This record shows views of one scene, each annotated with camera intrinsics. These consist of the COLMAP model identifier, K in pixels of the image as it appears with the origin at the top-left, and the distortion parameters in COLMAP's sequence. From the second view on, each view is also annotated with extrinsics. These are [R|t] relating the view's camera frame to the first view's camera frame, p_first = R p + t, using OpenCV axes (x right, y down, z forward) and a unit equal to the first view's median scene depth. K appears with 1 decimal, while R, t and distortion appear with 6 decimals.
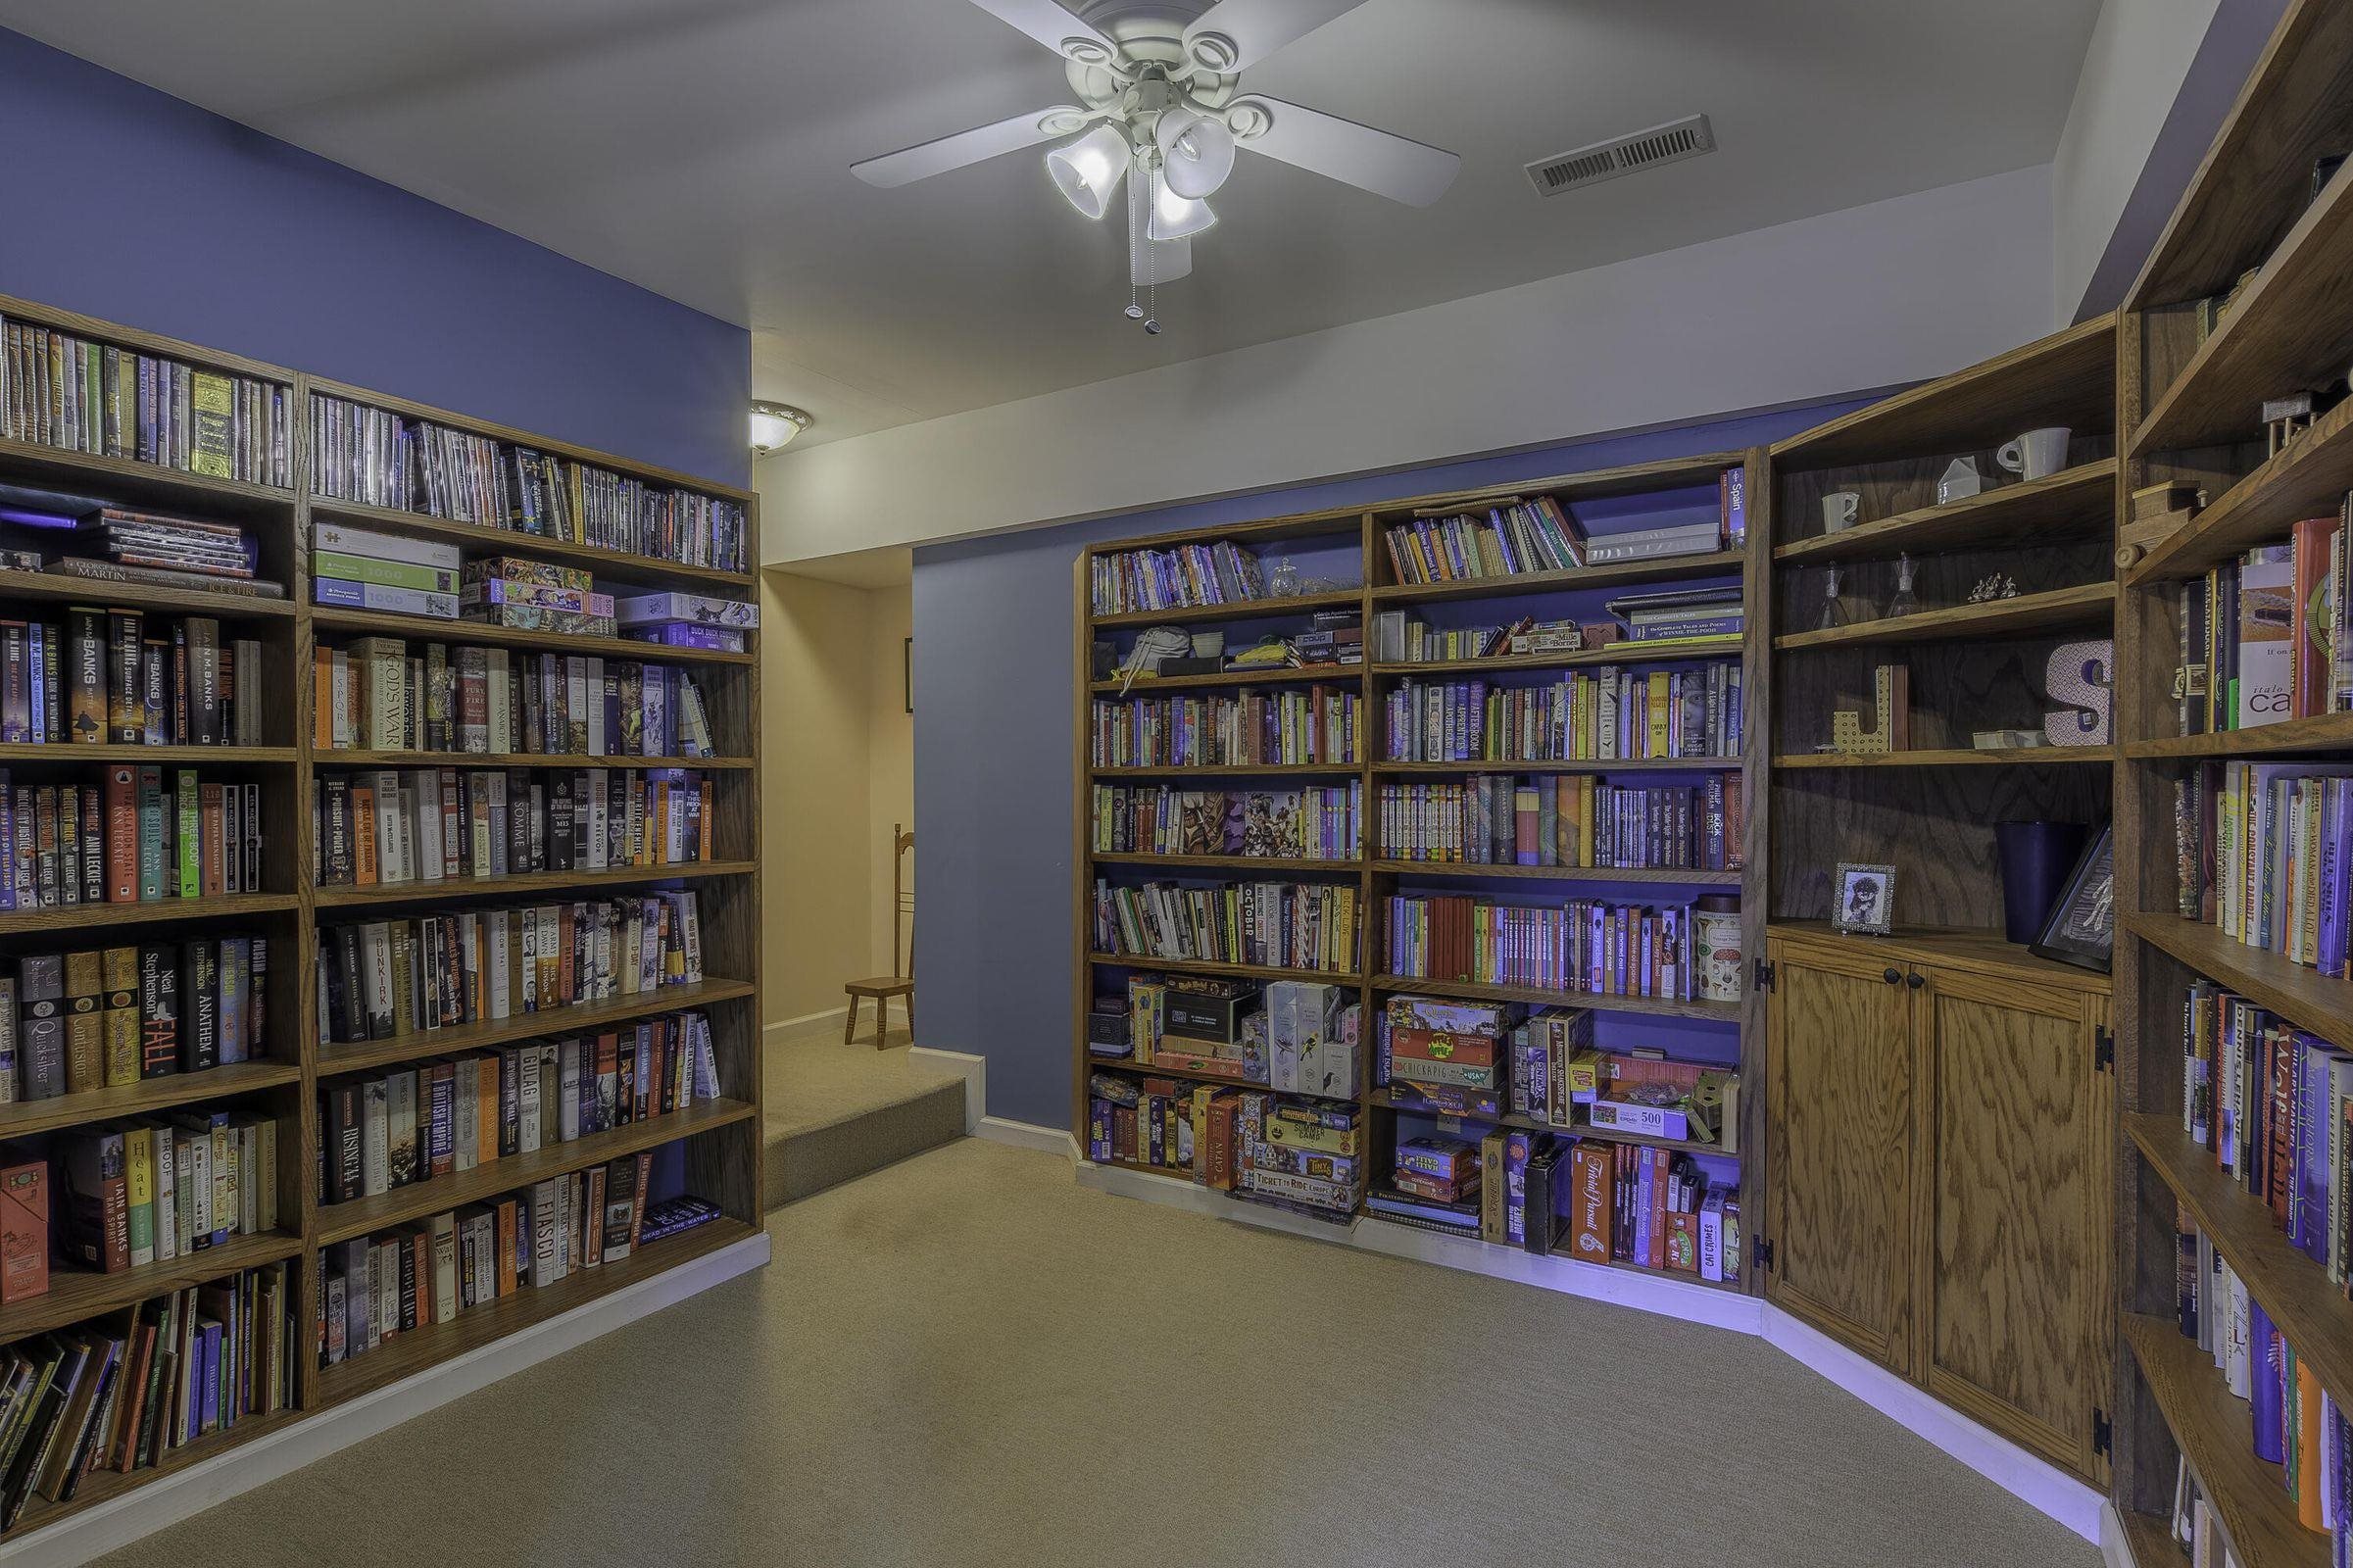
lens RADIAL K [[1138.6, 0, 1175.4], [0, 1138.6, 795.0], [0, 0, 1]] dist [-0.000189, -0.000013]
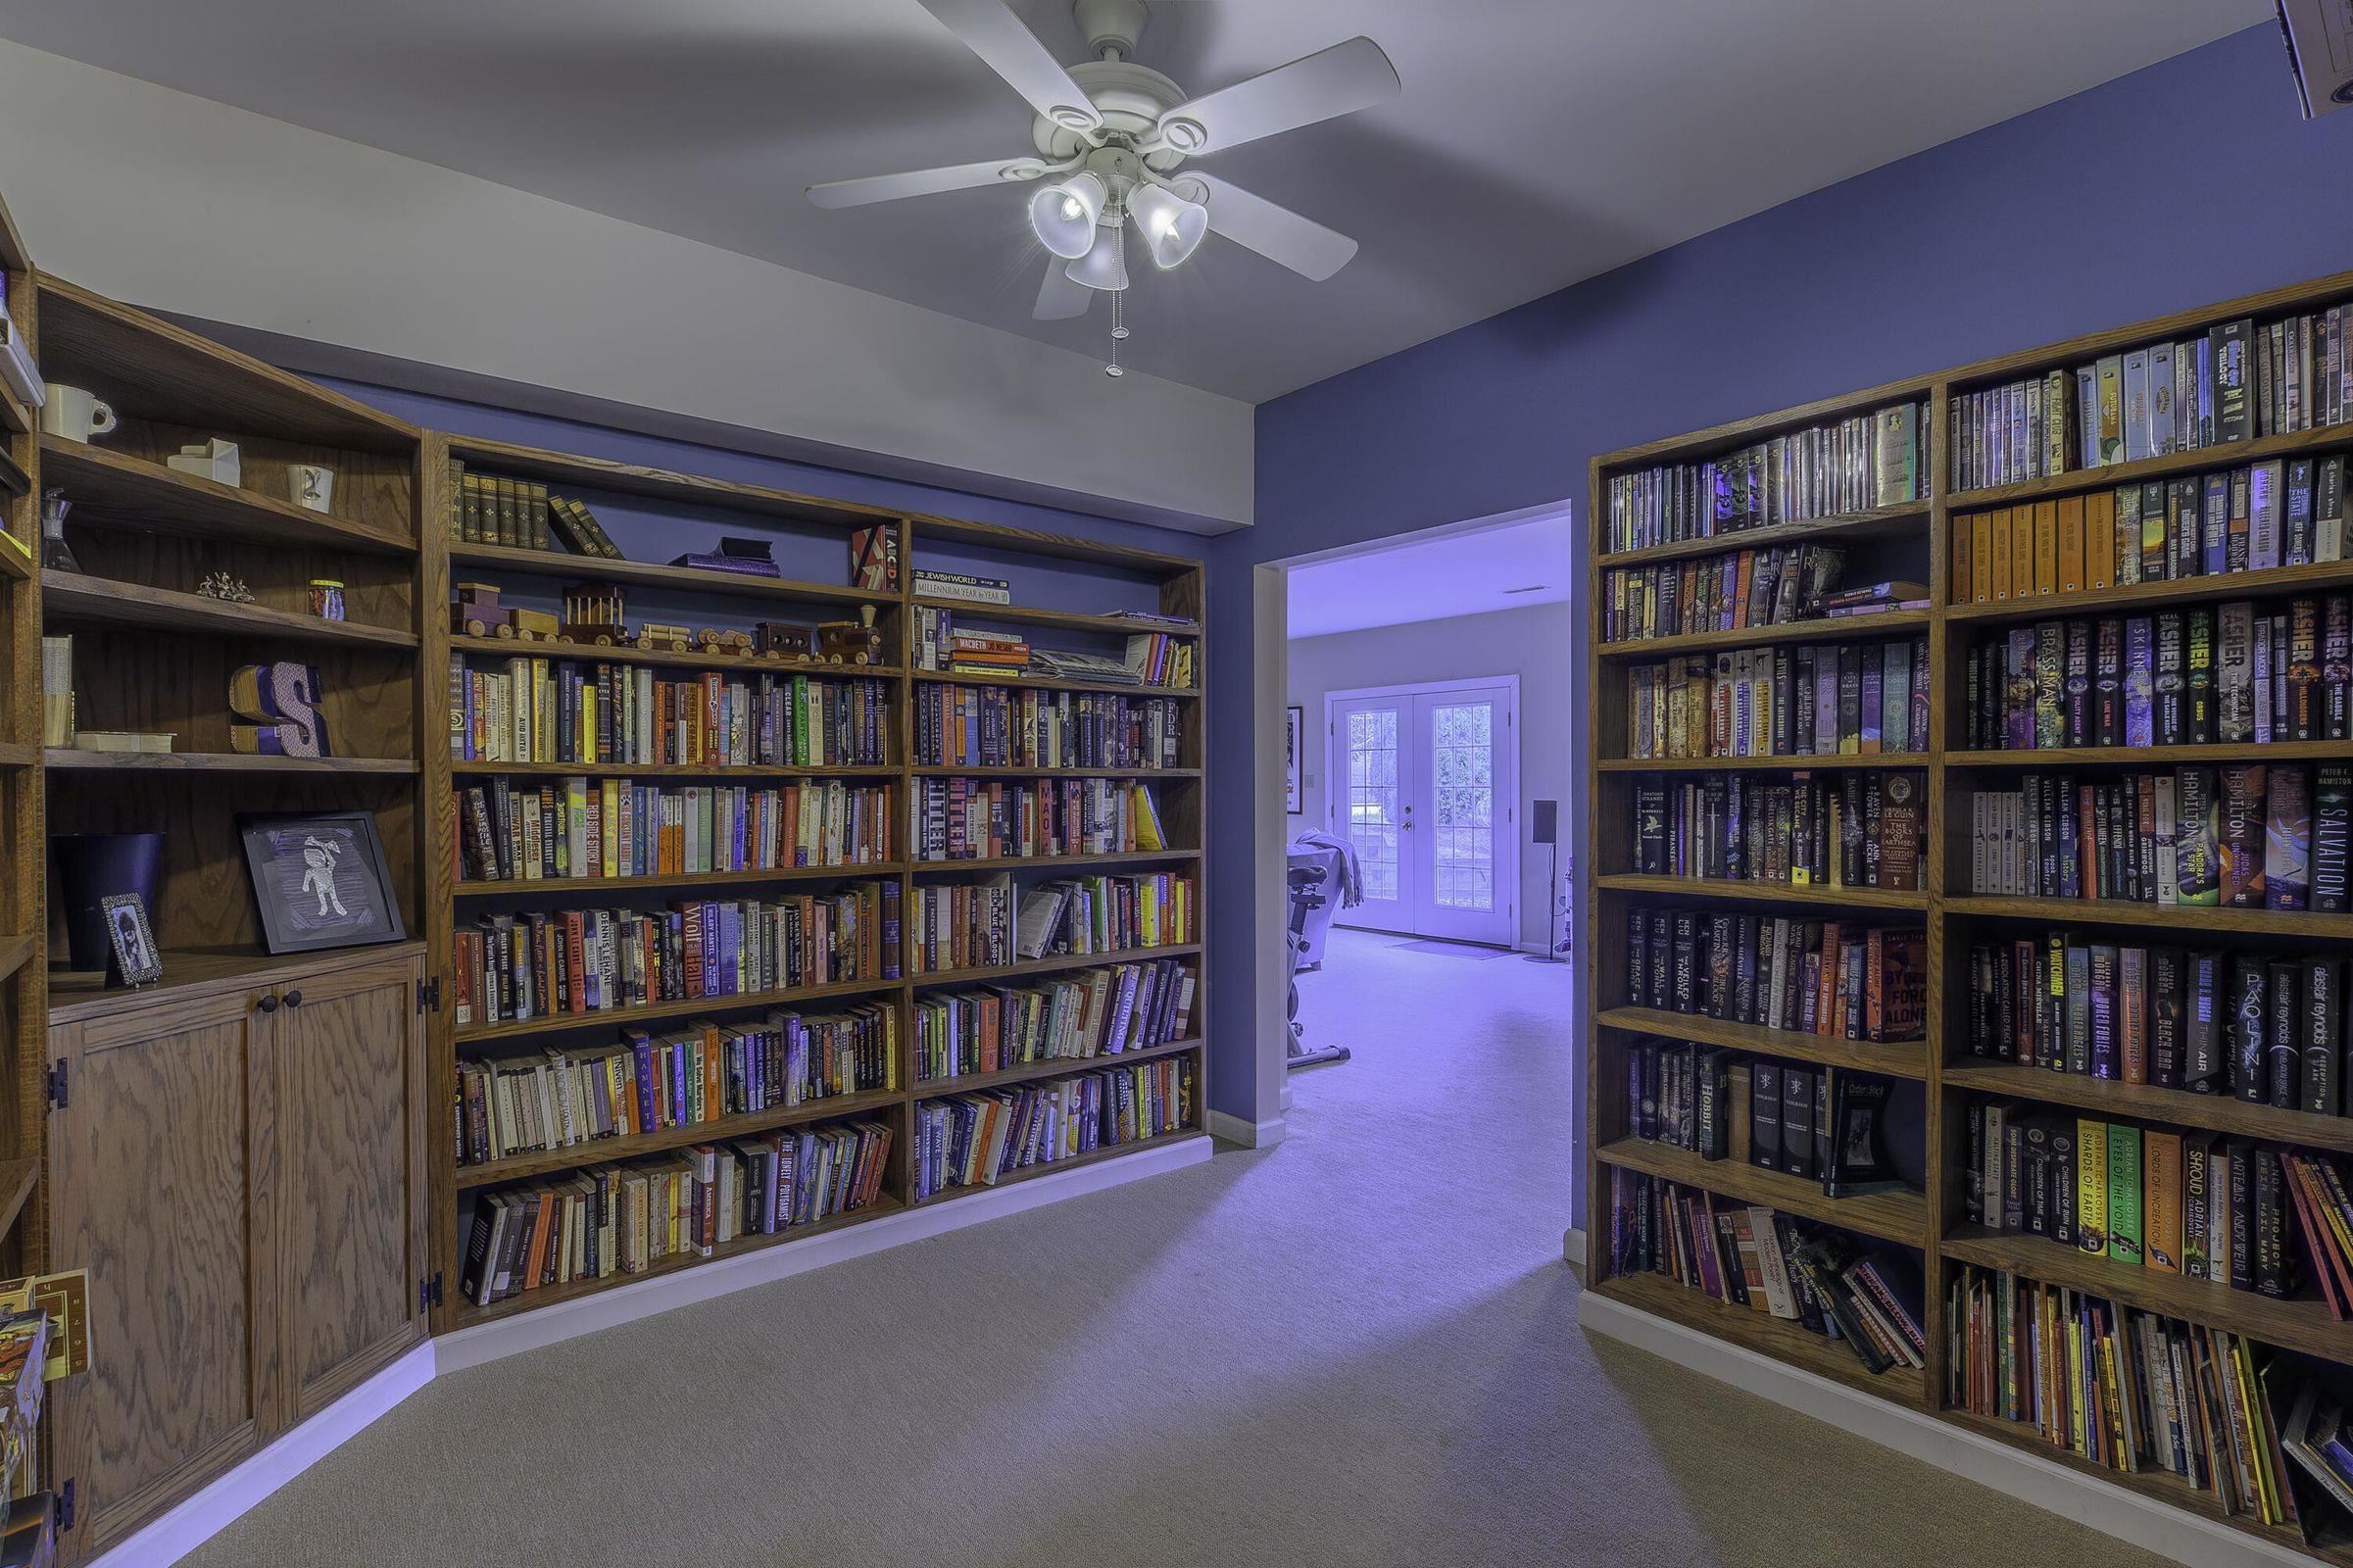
lens RADIAL K [[1138.6, 0, 1175.7], [0, 1138.6, 788.9], [0, 0, 1]] dist [-0.000189, -0.000013]
pose [[-0.943659, -0.010812, 0.330742, -0.364008], [-0.008349, 0.999926, 0.008868, -0.025909], [-0.330813, 0.005607, -0.943680, 1.721510]]
